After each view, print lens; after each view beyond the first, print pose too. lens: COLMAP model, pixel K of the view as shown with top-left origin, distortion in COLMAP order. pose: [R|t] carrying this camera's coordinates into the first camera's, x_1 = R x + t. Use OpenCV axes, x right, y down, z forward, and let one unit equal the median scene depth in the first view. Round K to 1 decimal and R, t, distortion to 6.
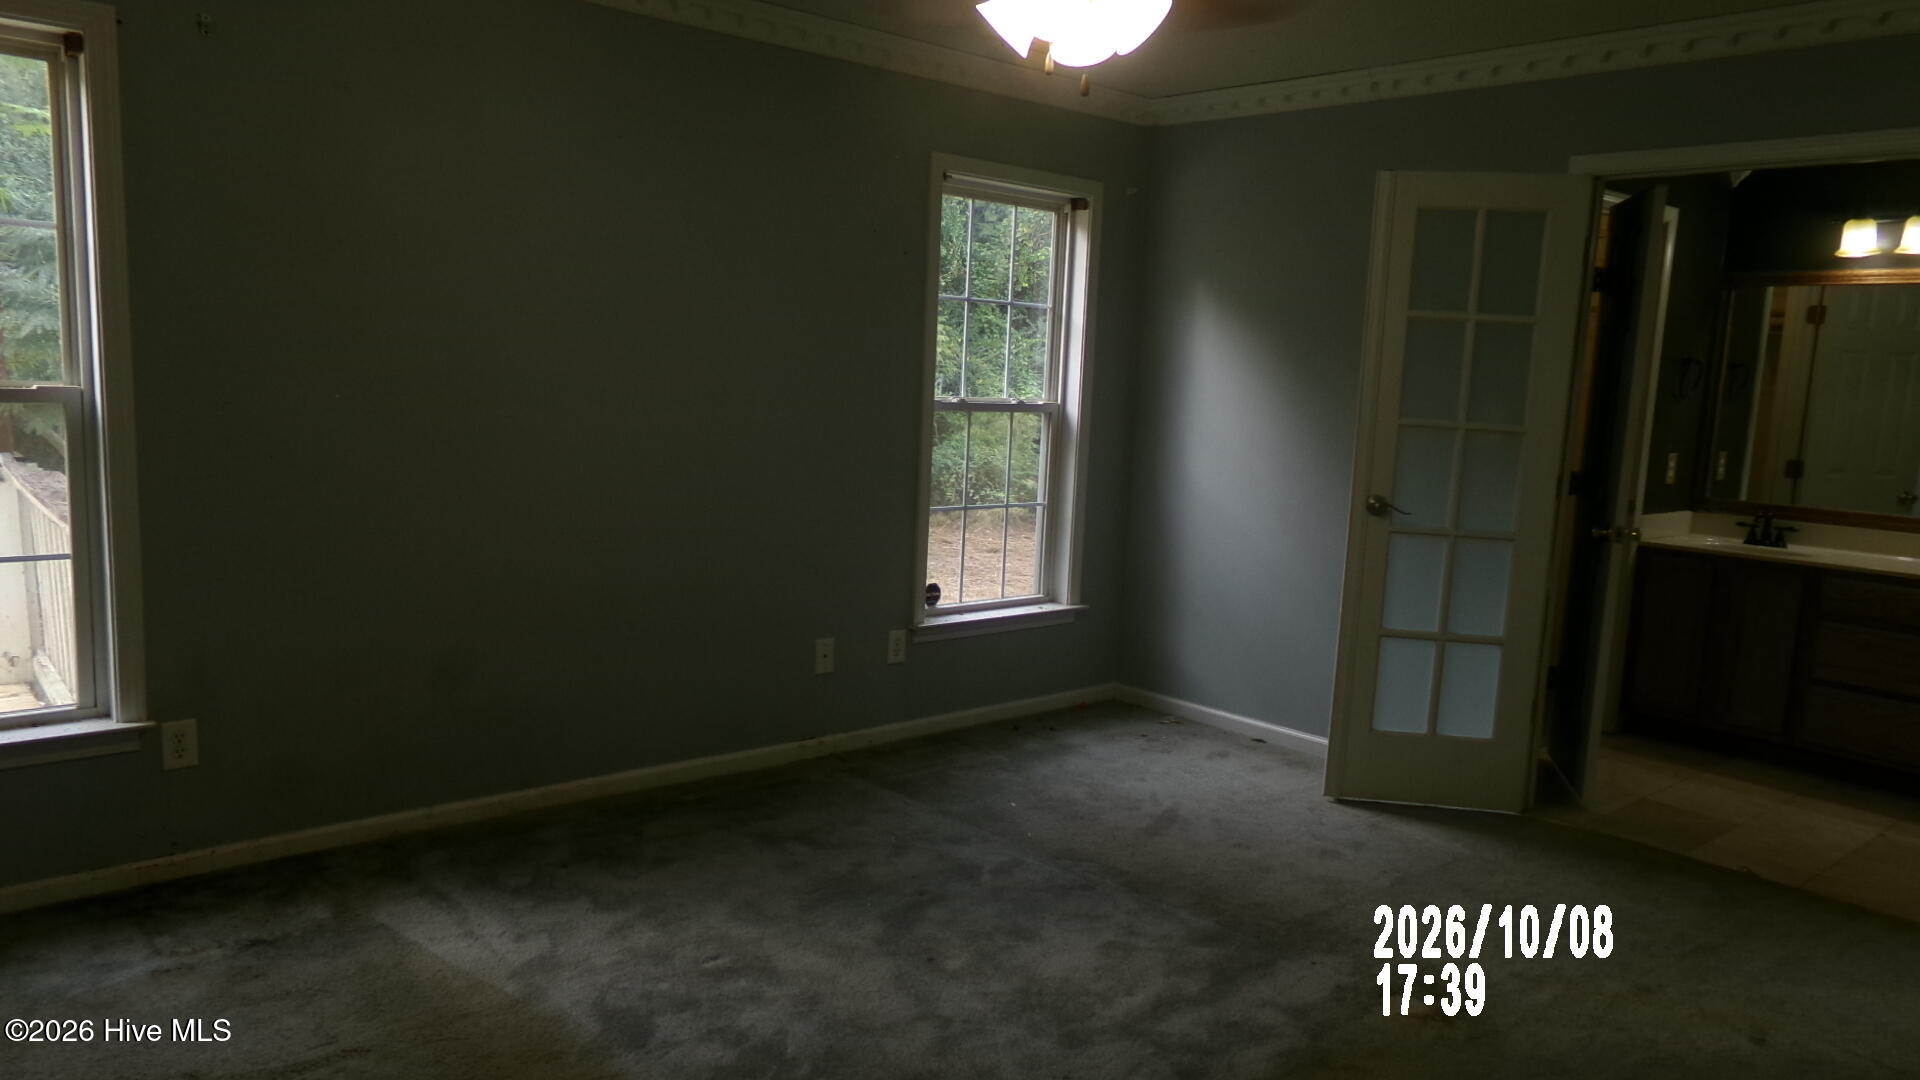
lens RADIAL K [[1373.6, 0, 956.0], [0, 1373.6, 549.6], [0, 0, 1]] dist [-0.087279, 0.185180]
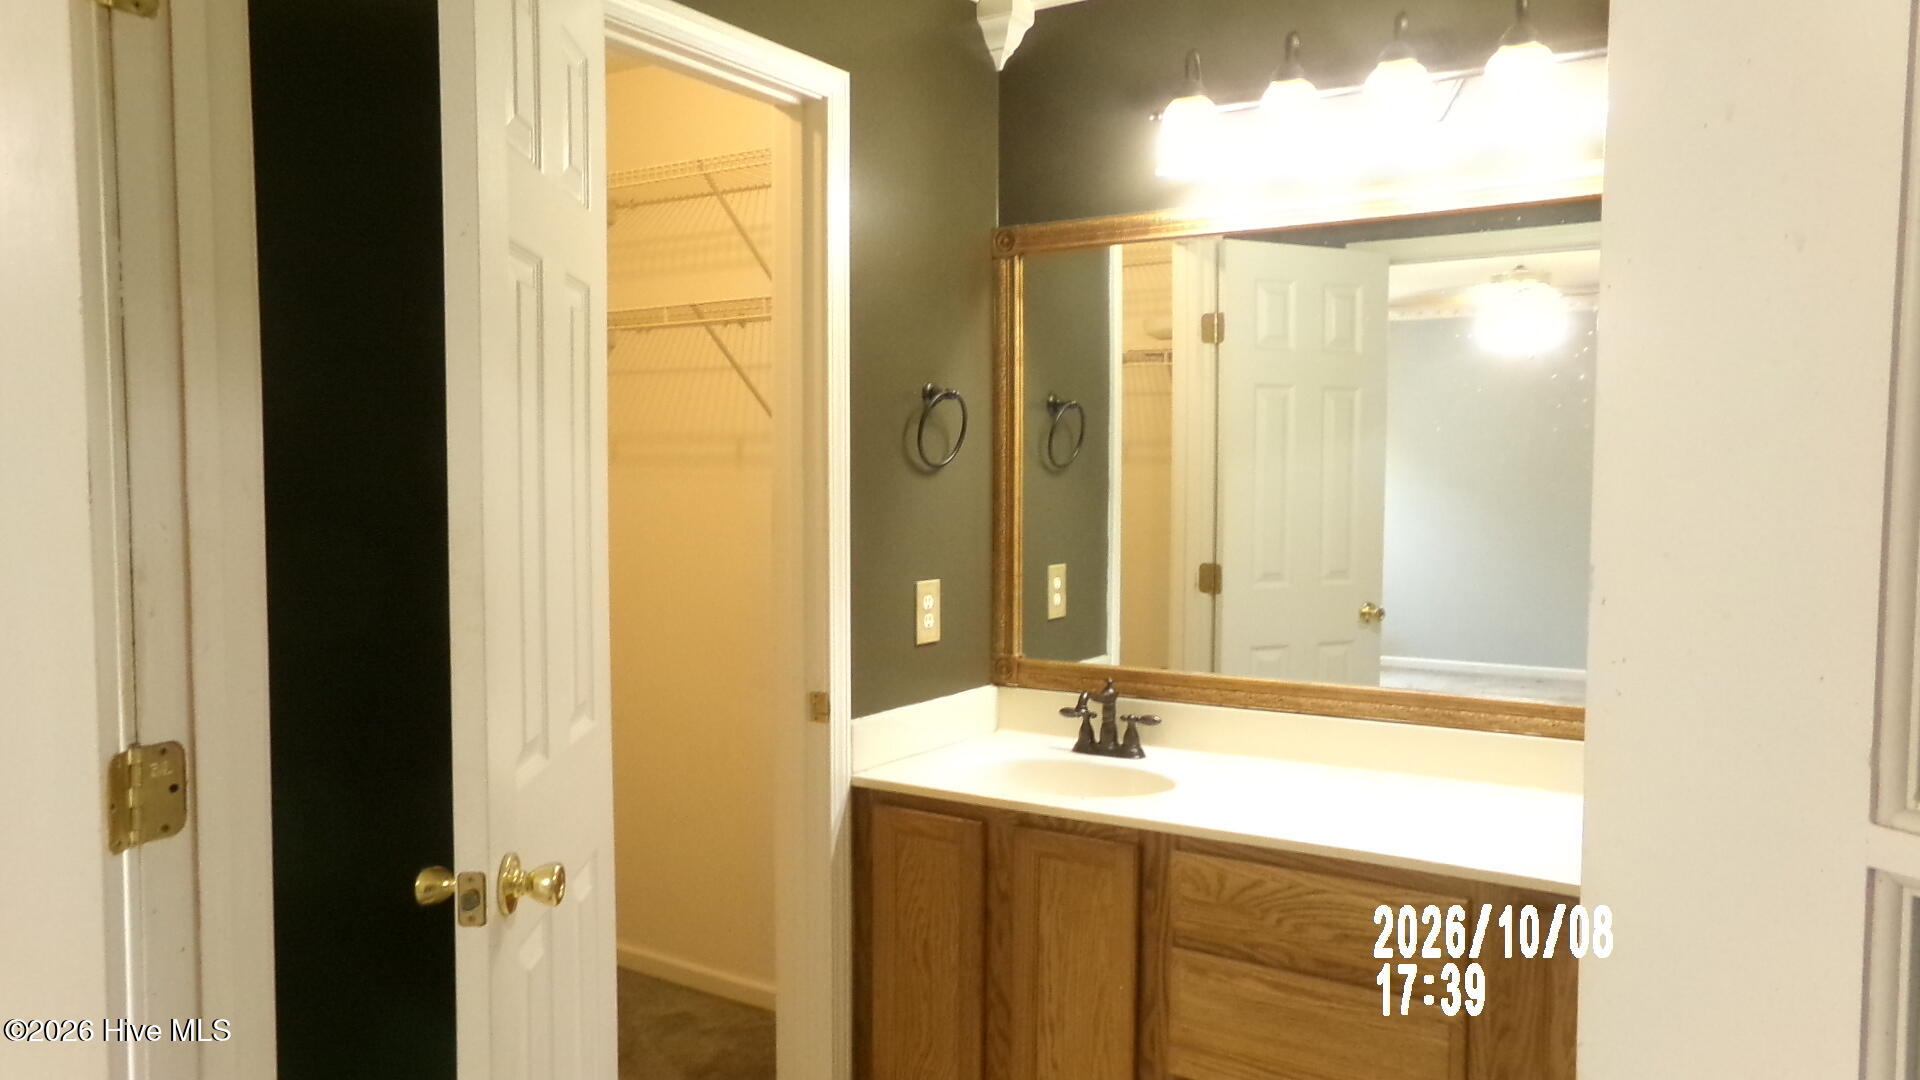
lens RADIAL K [[1373.6, 0, 956.0], [0, 1373.6, 549.6], [0, 0, 1]] dist [-0.087279, 0.185180]
pose [[0.964692, -0.059086, 0.256666, 0.476623], [0.077718, 0.994979, -0.063058, -0.058050], [-0.251652, 0.080780, 0.964441, 0.599891]]
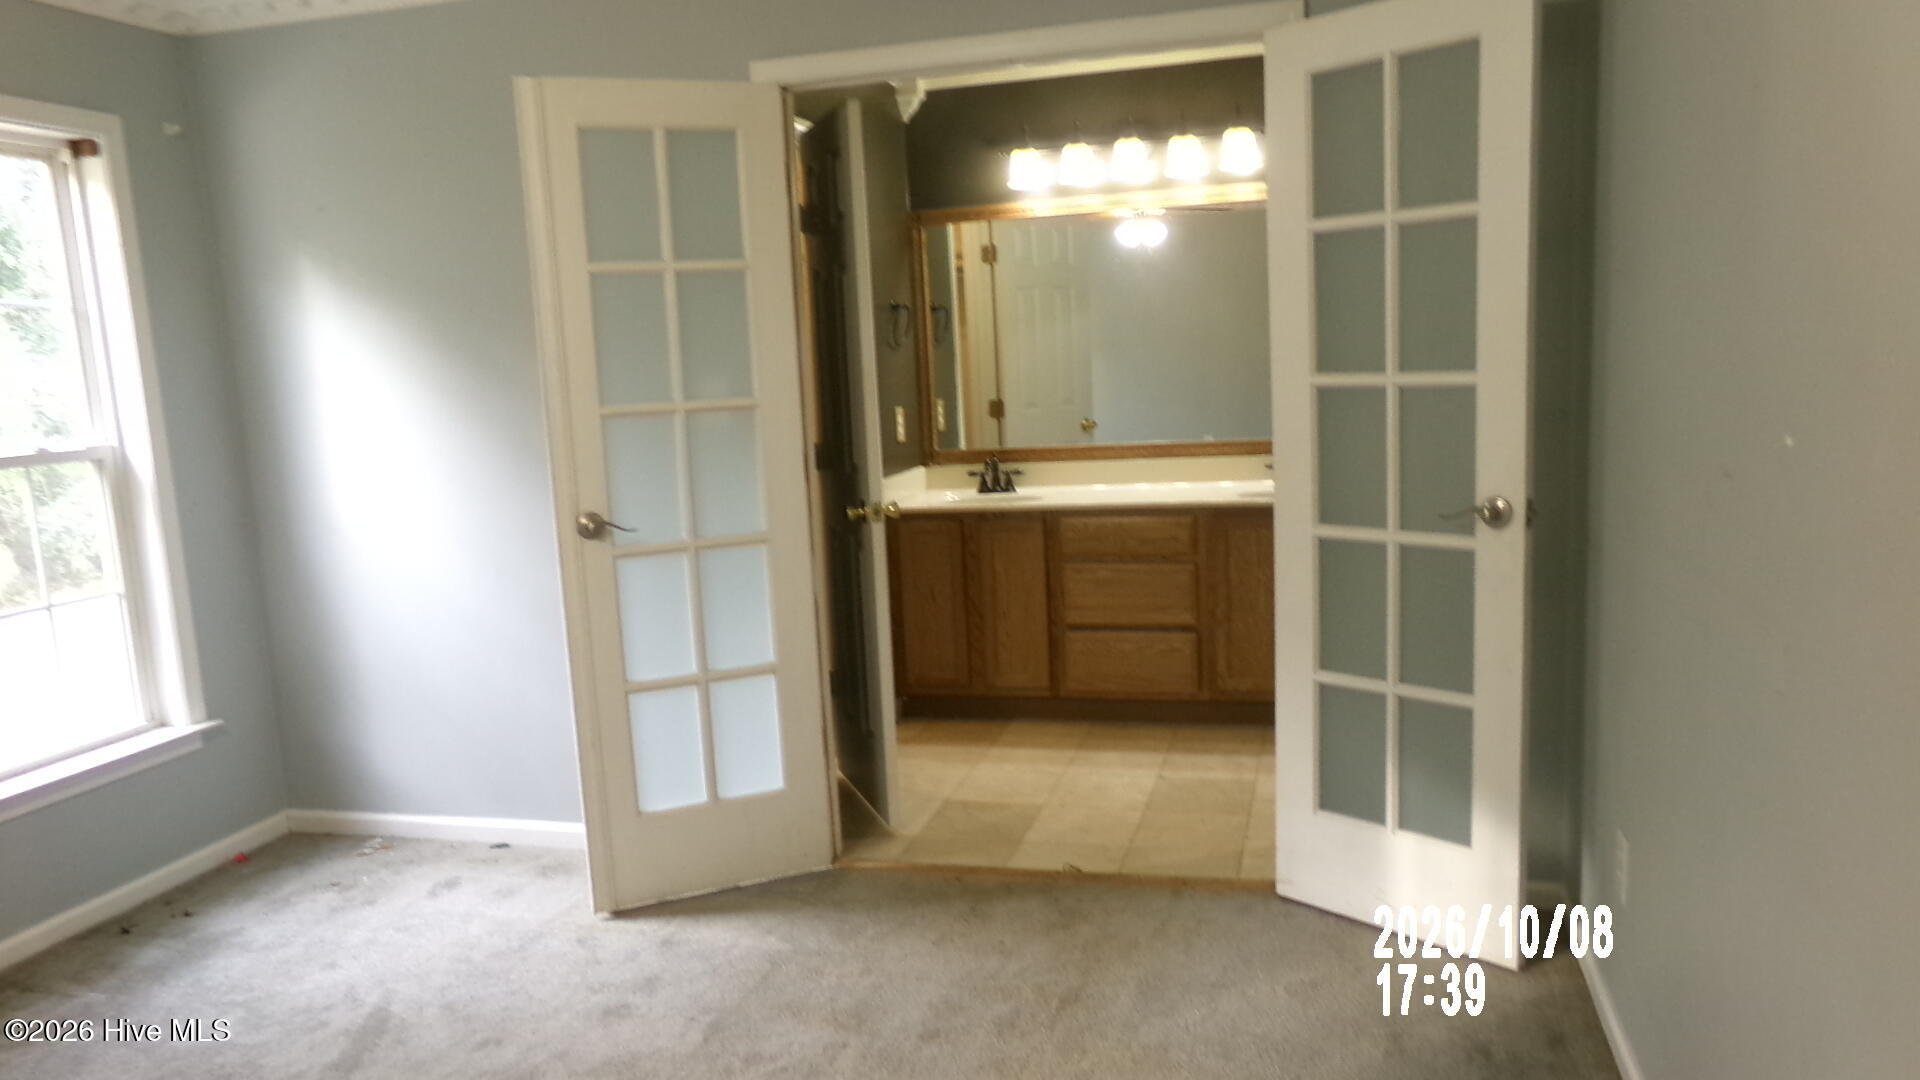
lens RADIAL K [[1373.6, 0, 956.0], [0, 1373.6, 549.6], [0, 0, 1]] dist [-0.087279, 0.185180]
pose [[0.840131, -0.169477, 0.515226, 0.076753], [0.166183, 0.984674, 0.052918, -0.022432], [-0.516298, 0.041164, 0.855419, 0.222466]]
